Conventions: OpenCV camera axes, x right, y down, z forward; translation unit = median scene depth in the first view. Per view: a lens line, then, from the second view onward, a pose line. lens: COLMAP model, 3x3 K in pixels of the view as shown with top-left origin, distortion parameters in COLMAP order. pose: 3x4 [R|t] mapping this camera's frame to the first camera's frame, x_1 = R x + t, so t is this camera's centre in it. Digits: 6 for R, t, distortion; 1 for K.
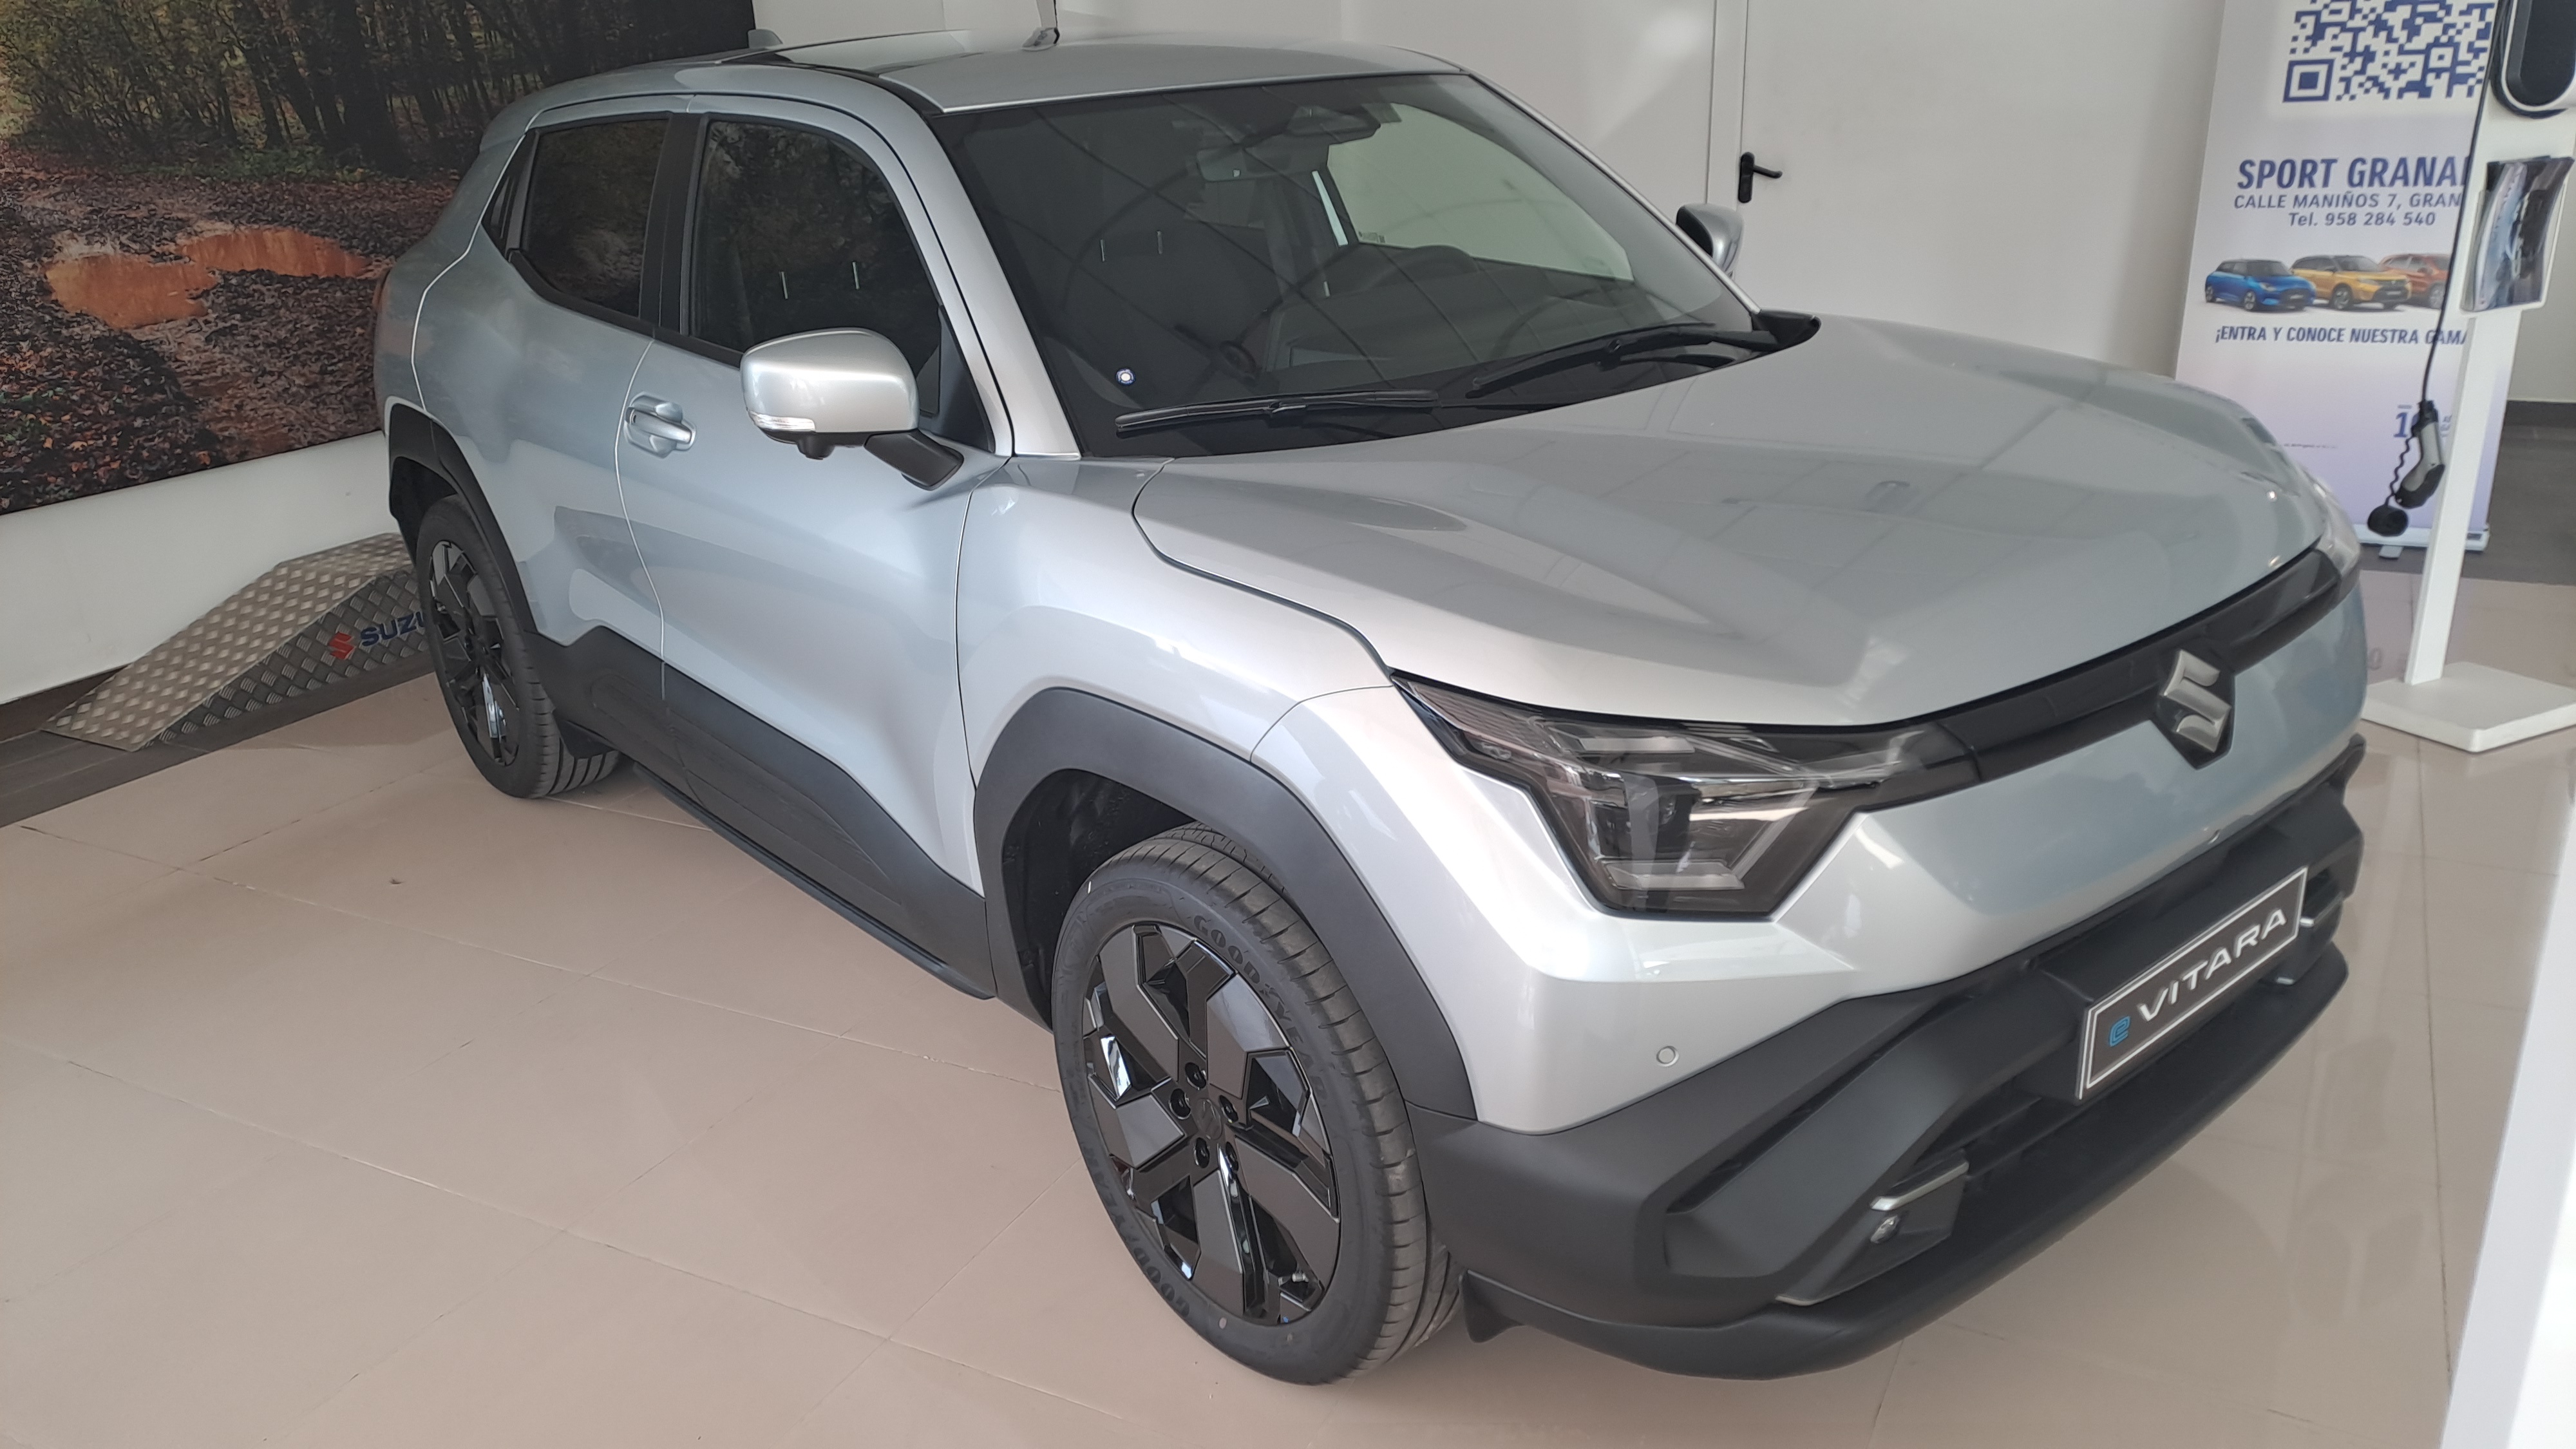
lens RADIAL K [[1911.6, 0, 1288.0], [0, 1911.6, 724.5], [0, 0, 1]] dist [0.003050, 0.003382]
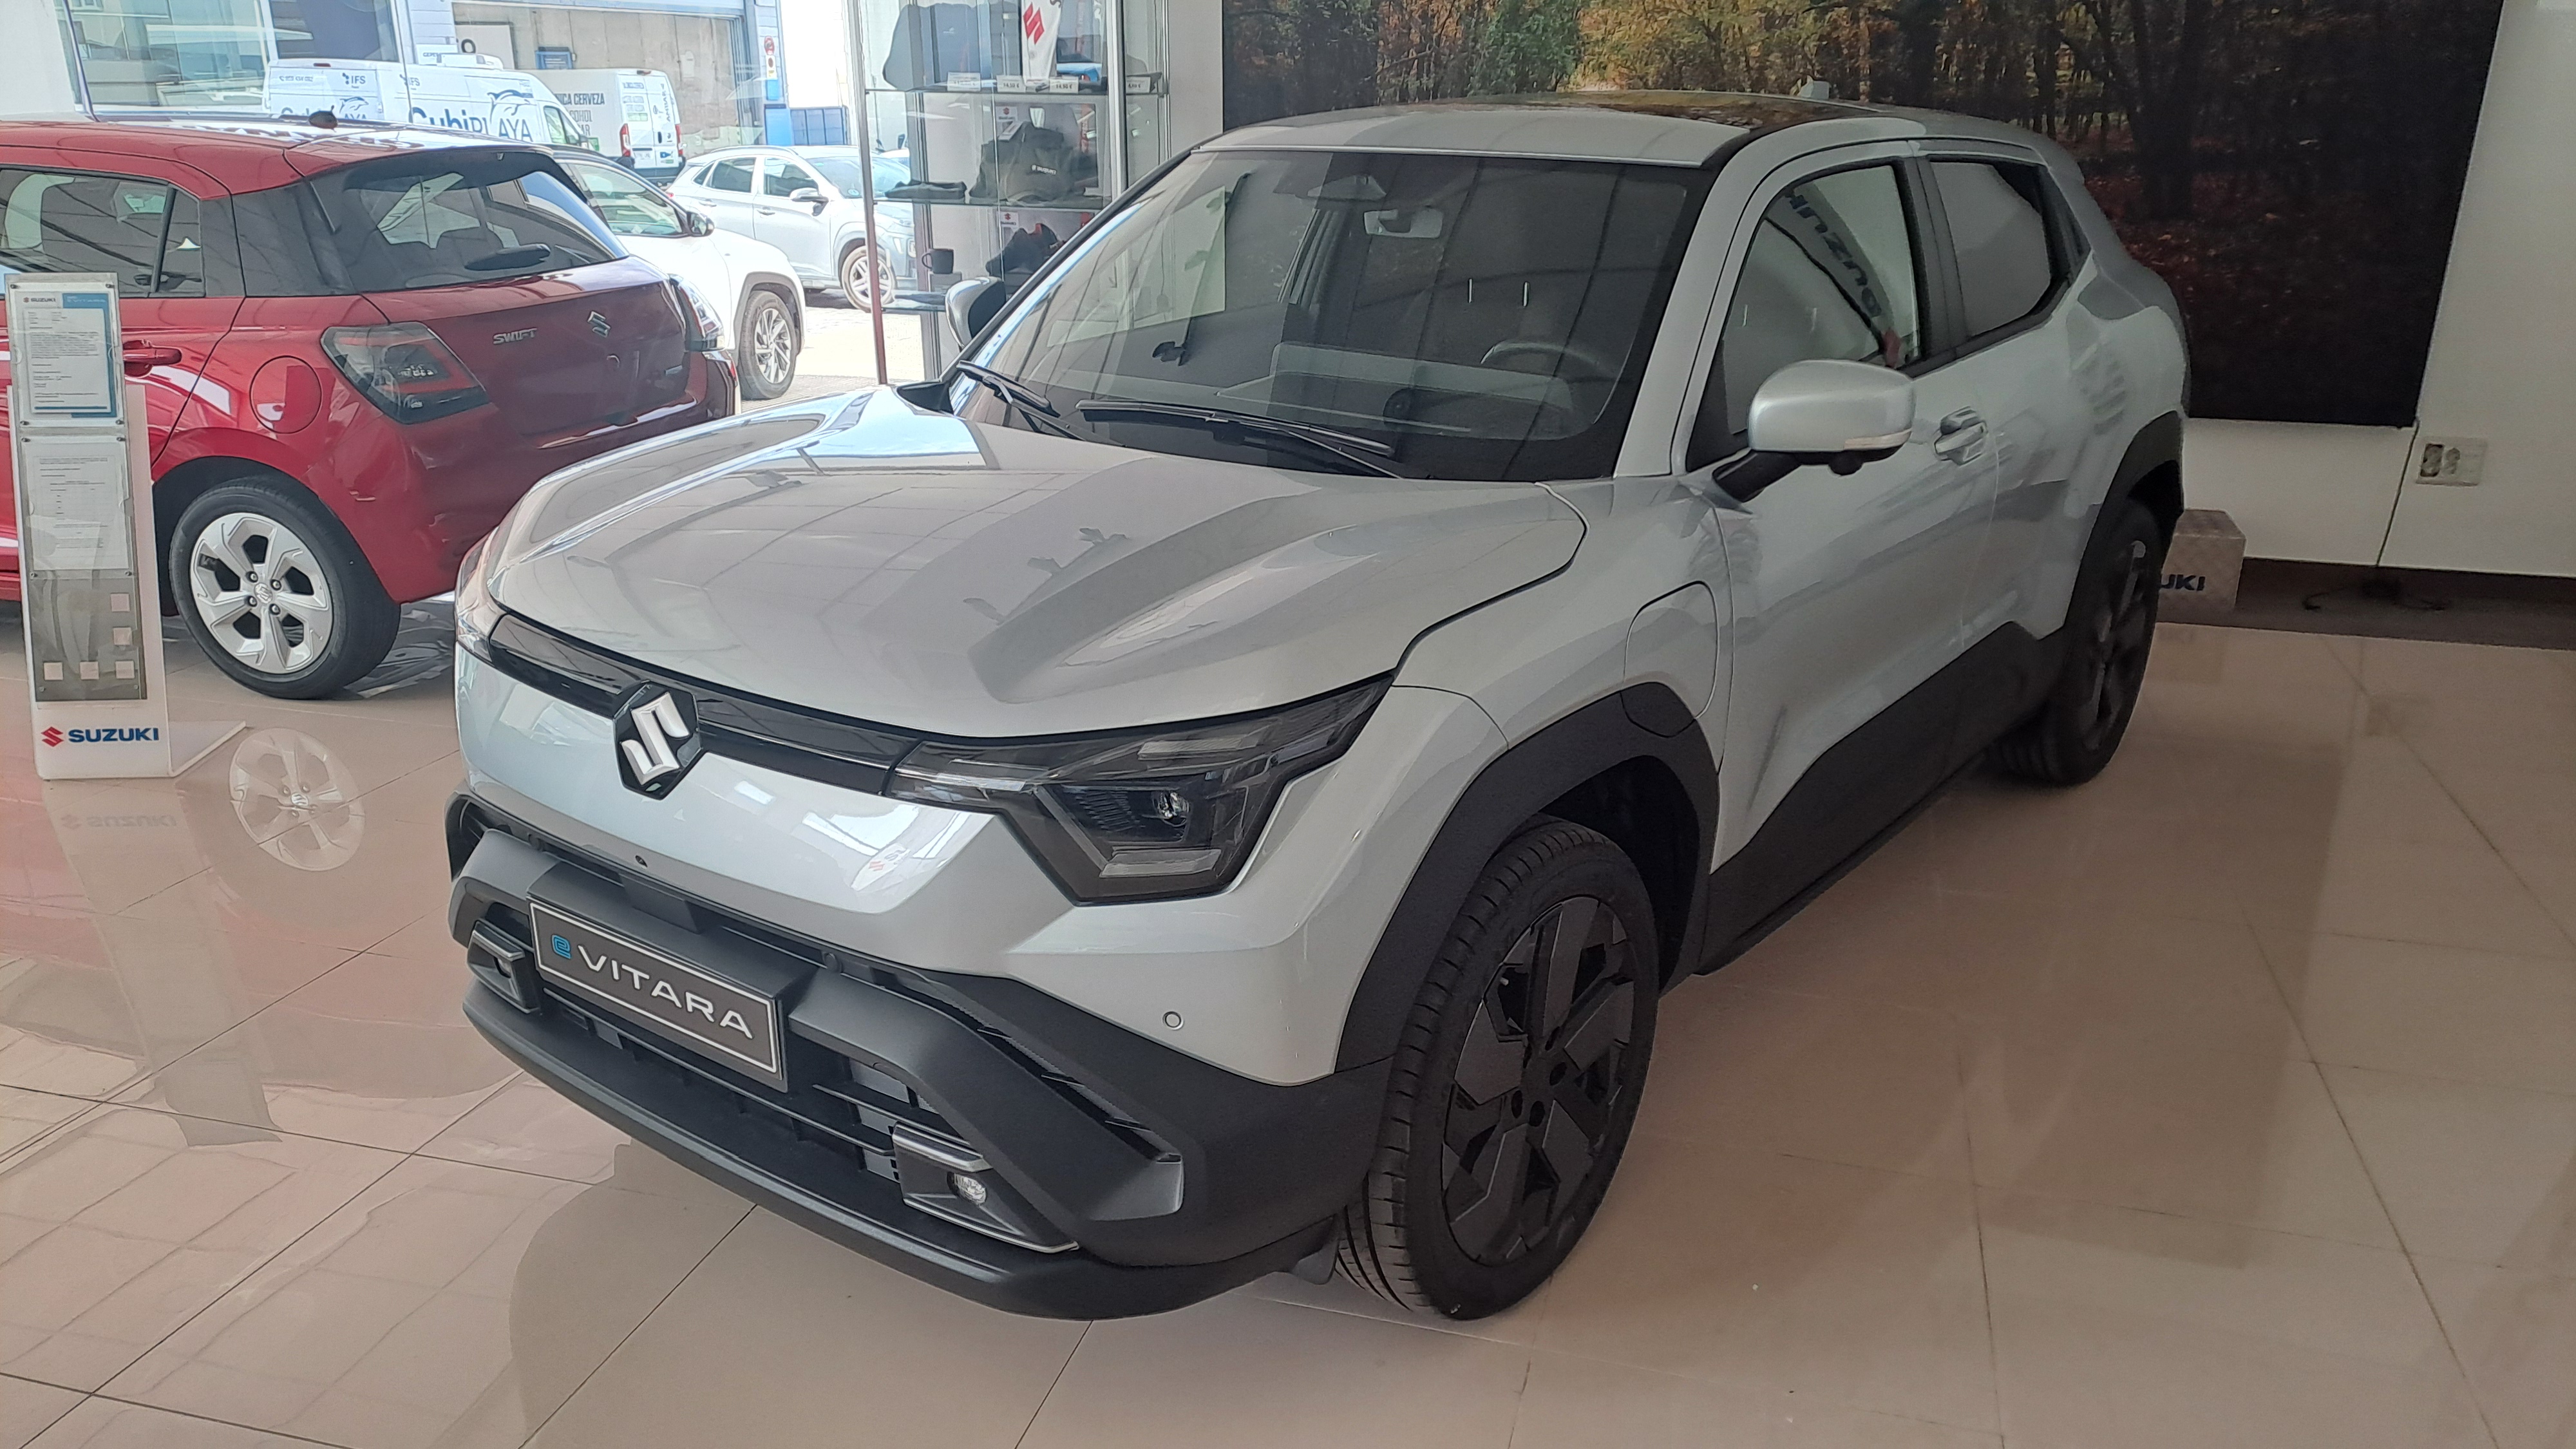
lens RADIAL K [[1907.2, 0, 1288.0], [0, 1907.2, 724.5], [0, 0, 1]] dist [0.104239, -0.133700]
pose [[0.215189, 0.355776, -0.909460, 0.686527], [-0.356160, 0.895726, 0.266131, -0.198026], [0.909309, 0.266645, 0.319463, 0.419817]]
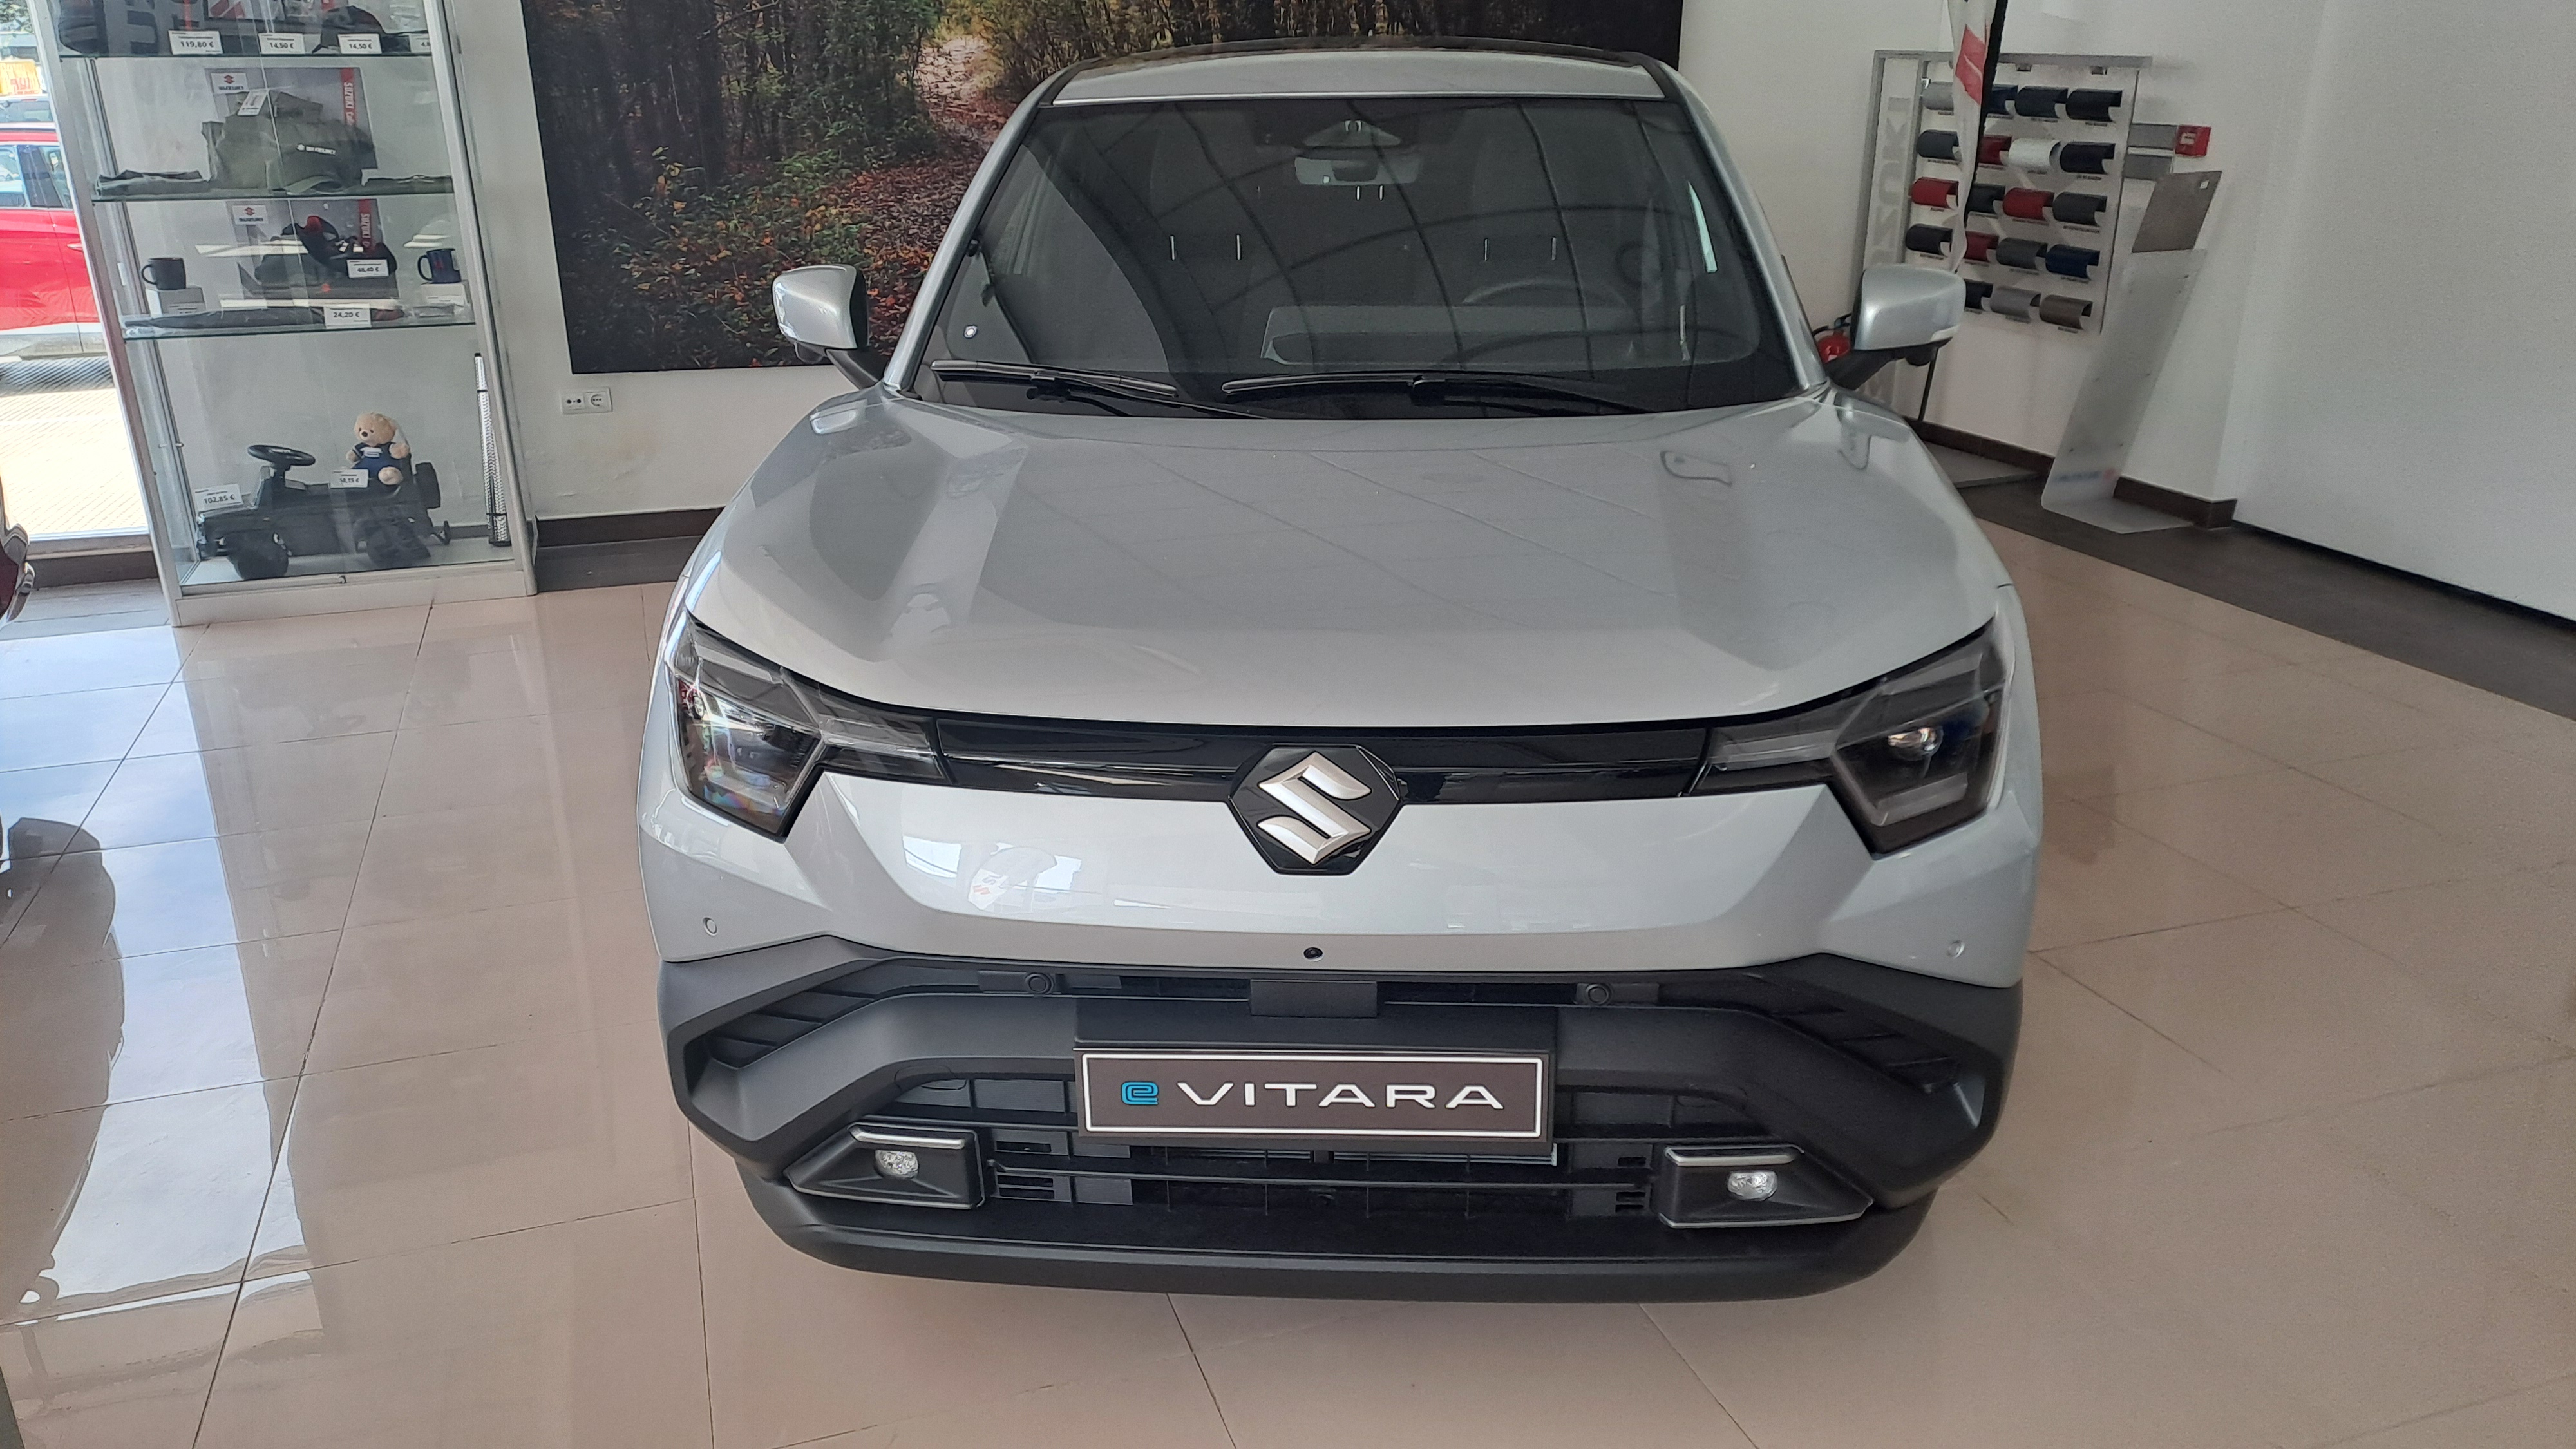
lens RADIAL K [[1907.2, 0, 1288.0], [0, 1907.2, 724.5], [0, 0, 1]] dist [0.104239, -0.133700]
pose [[0.729828, 0.266403, -0.629587, 0.458238], [-0.261205, 0.959739, 0.103310, -0.065061], [0.631761, 0.089052, 0.770031, 0.104965]]
